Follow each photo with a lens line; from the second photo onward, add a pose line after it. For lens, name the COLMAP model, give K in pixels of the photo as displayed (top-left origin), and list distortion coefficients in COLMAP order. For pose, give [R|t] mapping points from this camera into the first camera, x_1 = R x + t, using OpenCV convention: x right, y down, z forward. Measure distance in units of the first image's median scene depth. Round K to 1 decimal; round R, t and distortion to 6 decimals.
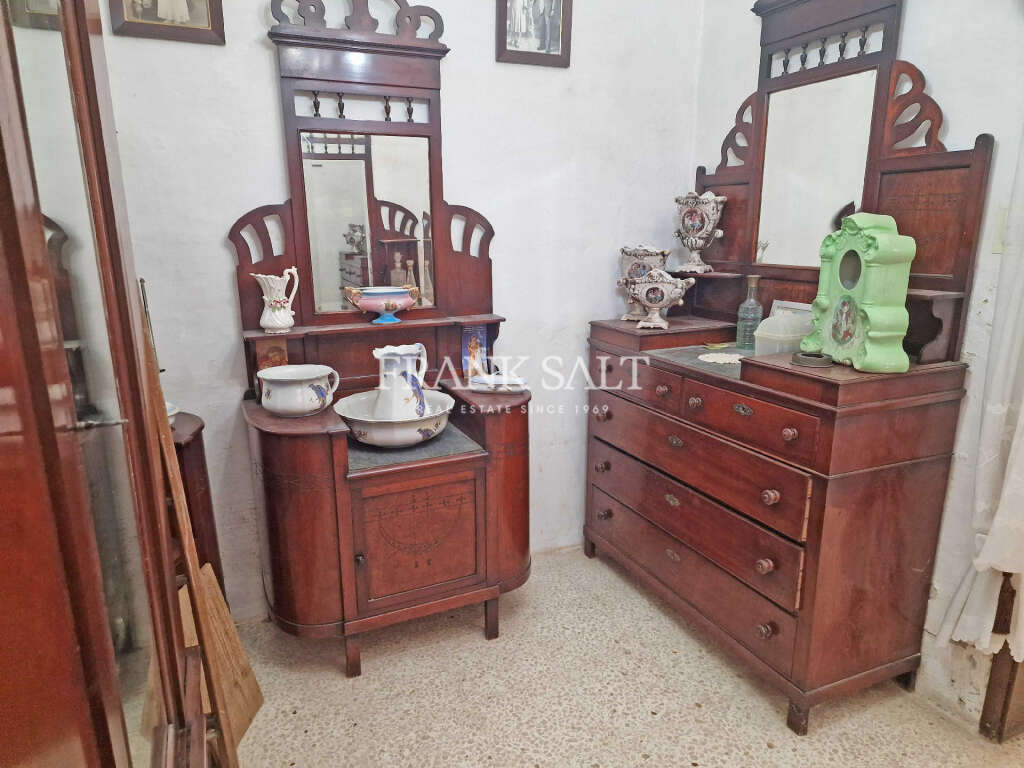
lens RADIAL K [[679.5, 0, 508.6], [0, 679.5, 388.3], [0, 0, 1]] dist [0.037307, -0.001586]
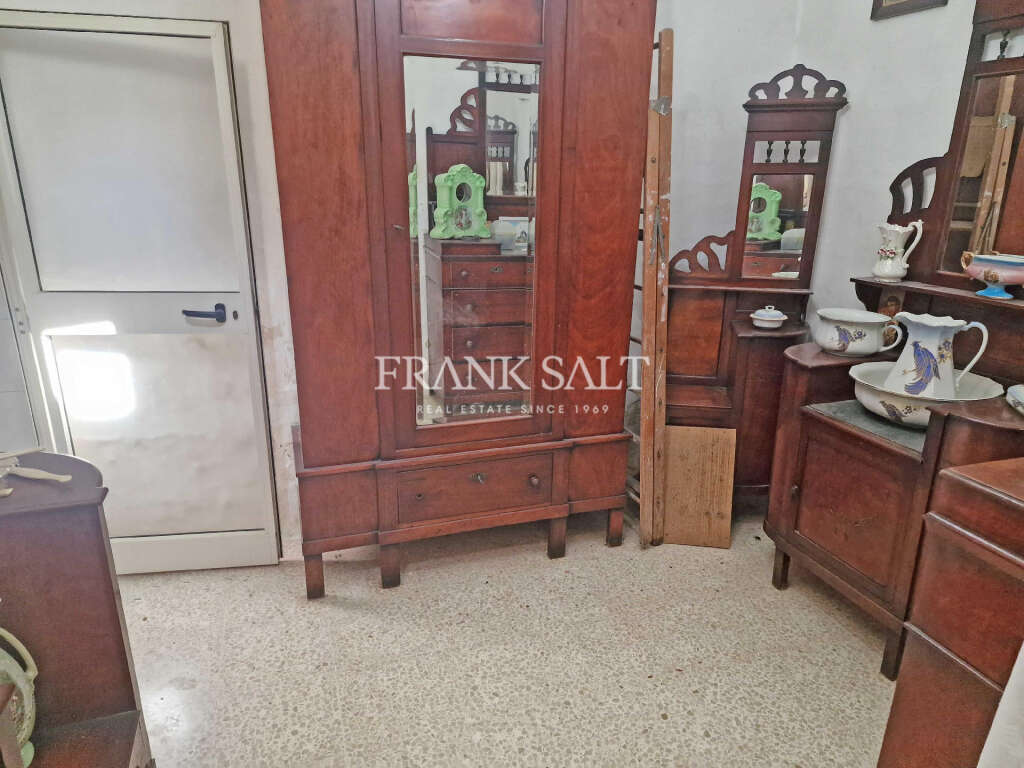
lens RADIAL K [[679.5, 0, 508.6], [0, 679.5, 388.3], [0, 0, 1]] dist [0.037307, -0.001586]
pose [[-0.089110, 0.306150, -0.947804, 0.786184], [-0.254709, 0.912944, 0.318837, -0.123507], [0.962903, 0.269826, -0.003373, 0.498377]]
